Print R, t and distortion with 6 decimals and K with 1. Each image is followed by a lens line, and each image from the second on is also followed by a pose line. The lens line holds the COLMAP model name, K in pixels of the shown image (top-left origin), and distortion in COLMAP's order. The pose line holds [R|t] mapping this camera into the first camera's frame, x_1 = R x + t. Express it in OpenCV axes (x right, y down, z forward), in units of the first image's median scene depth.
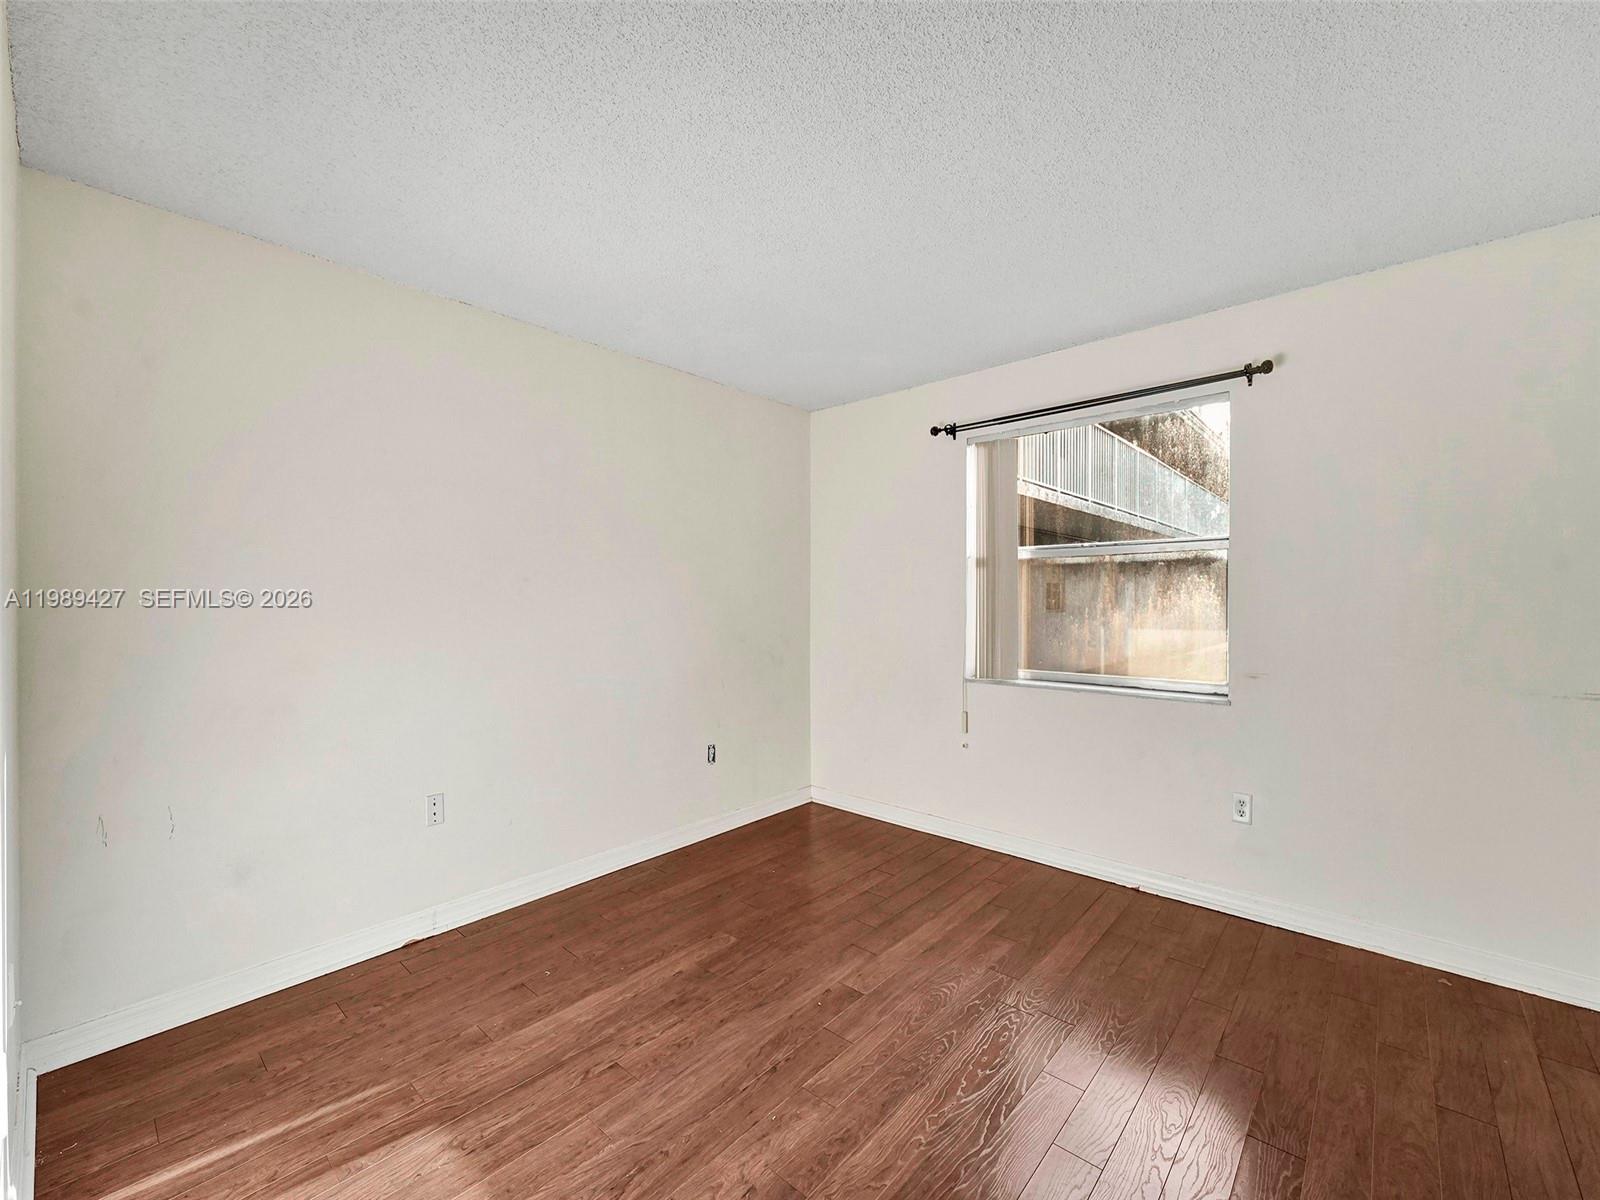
lens RADIAL K [[663.3, 0, 797.5], [0, 663.3, 587.3], [0, 0, 1]] dist [-0.002261, -0.000073]
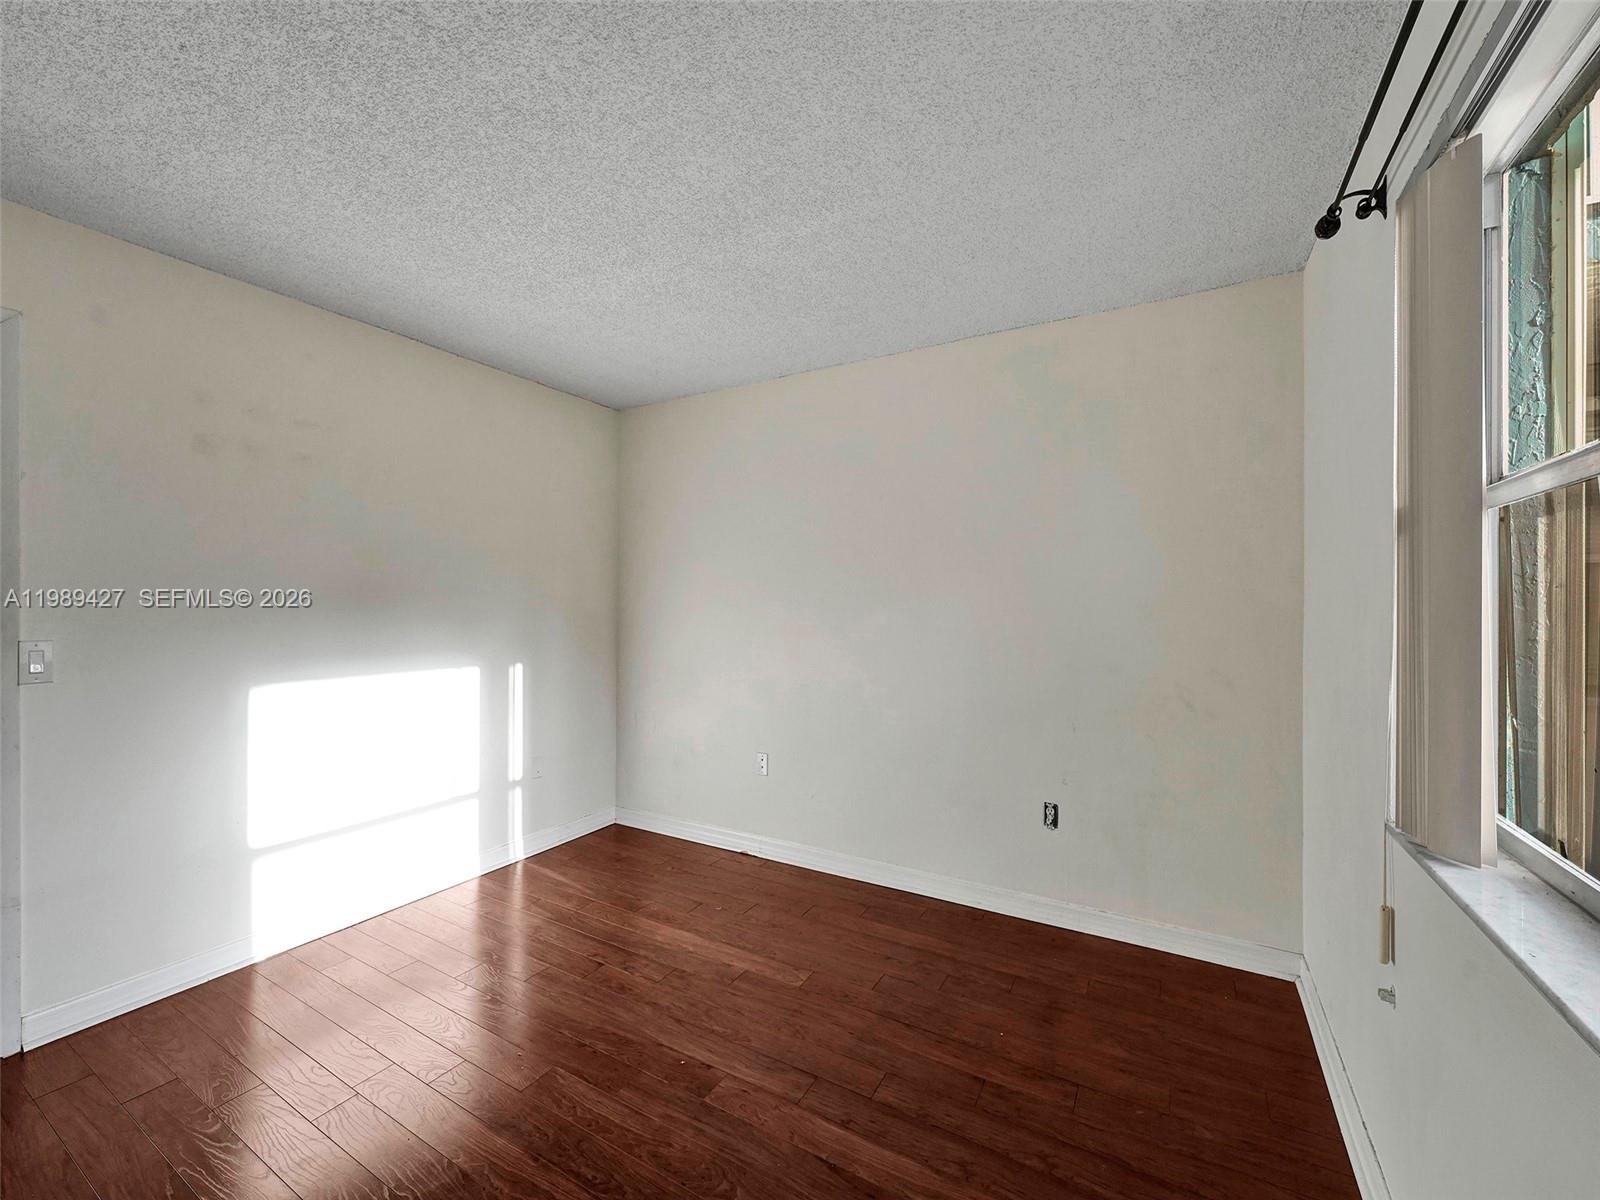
lens RADIAL K [[656.5, 0, 795.6], [0, 656.5, 596.3], [0, 0, 1]] dist [-0.001795, -0.000035]
pose [[0.202165, -0.006722, -0.979328, 0.740748], [0.011399, 0.999925, -0.004510, 0.003342], [0.979285, -0.010251, 0.202226, 0.772379]]
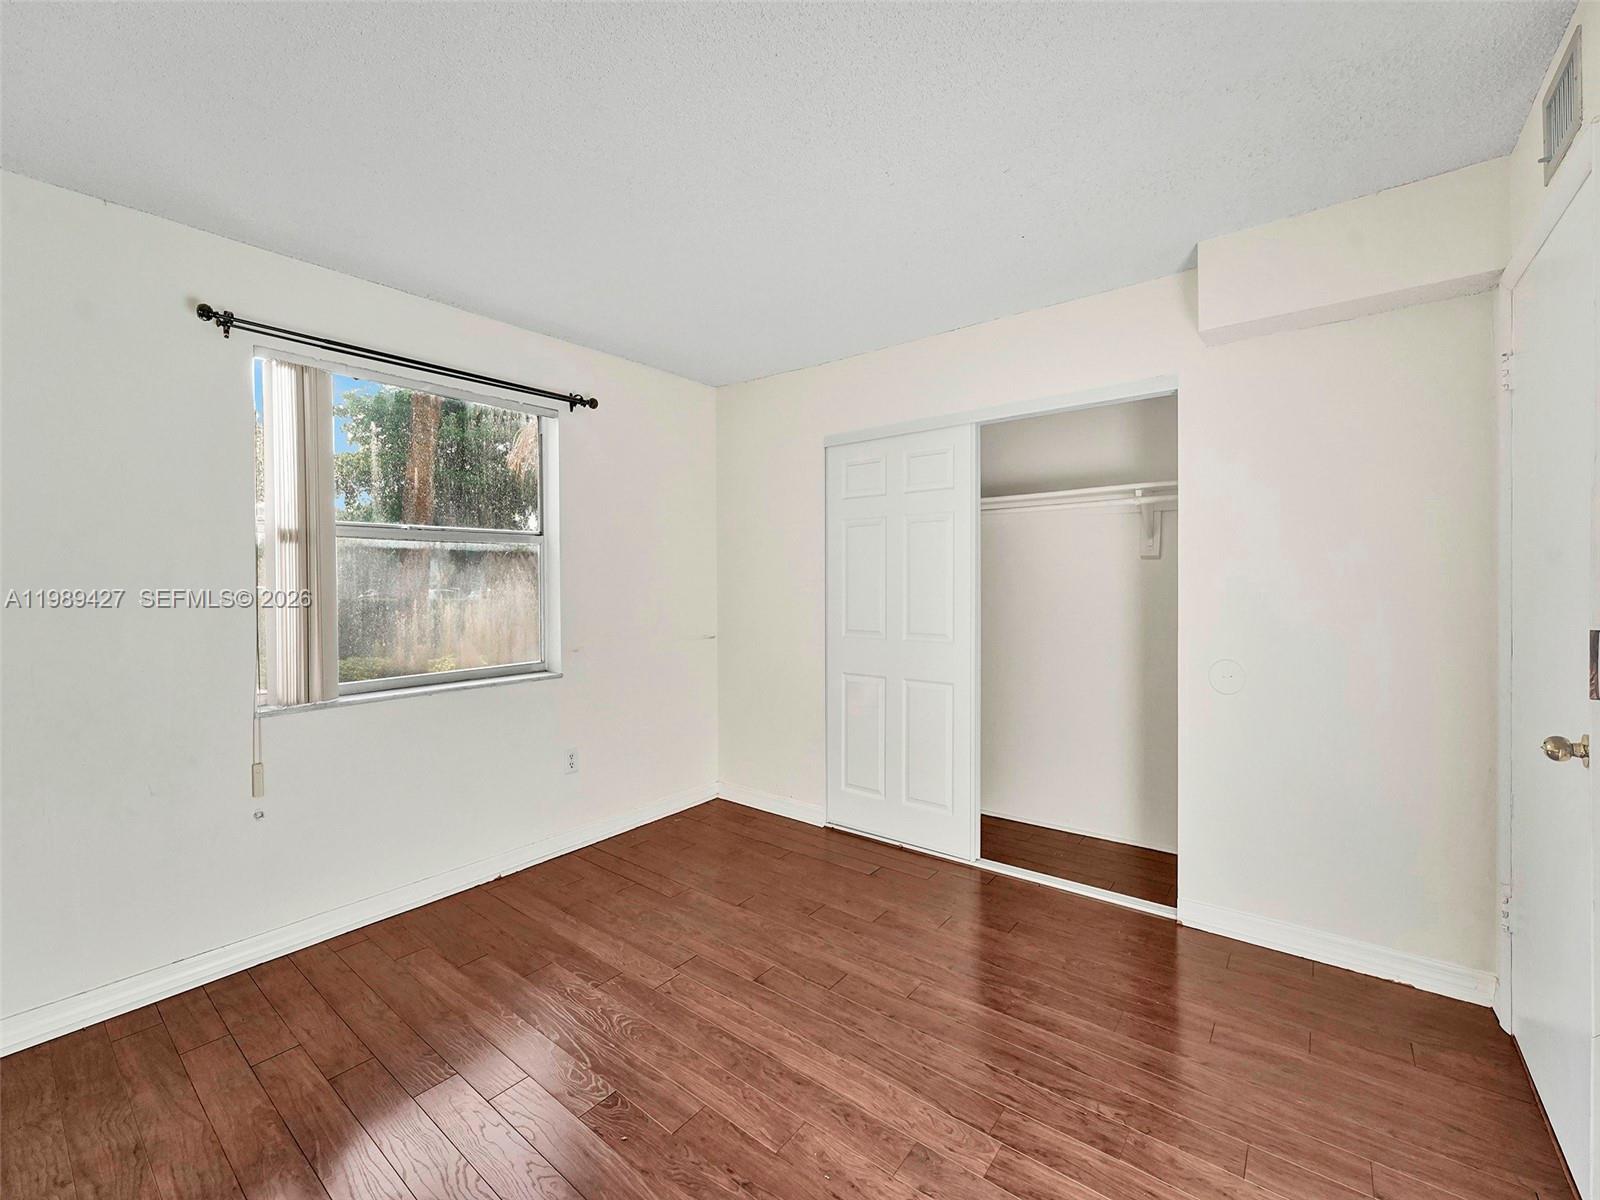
lens RADIAL K [[666.8, 0, 780.2], [0, 666.8, 588.0], [0, 0, 1]] dist [0.001380, 0.000136]
pose [[-0.045844, -0.004251, 0.998940, -0.563092], [-0.005155, 0.999979, 0.004019, 0.011250], [-0.998935, -0.004965, -0.045865, 0.683190]]
